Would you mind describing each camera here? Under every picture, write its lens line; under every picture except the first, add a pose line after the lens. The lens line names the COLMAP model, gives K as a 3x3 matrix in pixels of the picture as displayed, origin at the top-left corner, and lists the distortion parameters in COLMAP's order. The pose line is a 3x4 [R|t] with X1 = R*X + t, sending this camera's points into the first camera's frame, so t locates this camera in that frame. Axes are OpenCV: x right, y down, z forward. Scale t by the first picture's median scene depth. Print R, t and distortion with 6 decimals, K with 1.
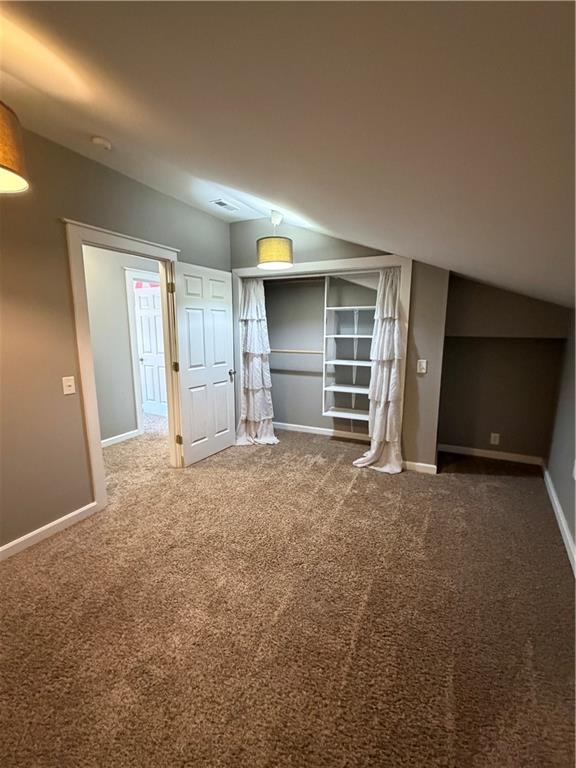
lens RADIAL K [[334.5, 0, 288.0], [0, 334.5, 384.0], [0, 0, 1]] dist [-0.001130, -0.000155]
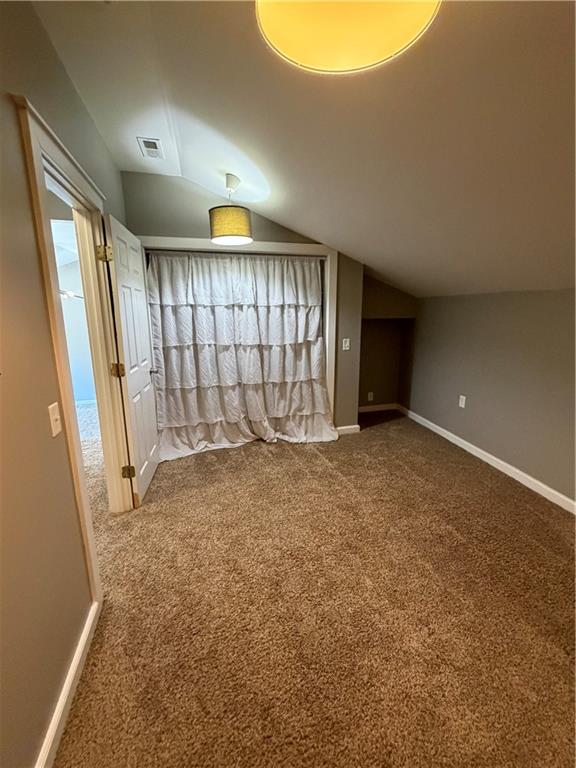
lens RADIAL K [[334.5, 0, 288.0], [0, 334.5, 384.0], [0, 0, 1]] dist [-0.001130, -0.000155]
pose [[0.743078, -0.147534, 0.652739, -0.547977], [0.119853, 0.988965, 0.087087, -0.043679], [-0.658384, 0.013521, 0.752561, 0.254526]]
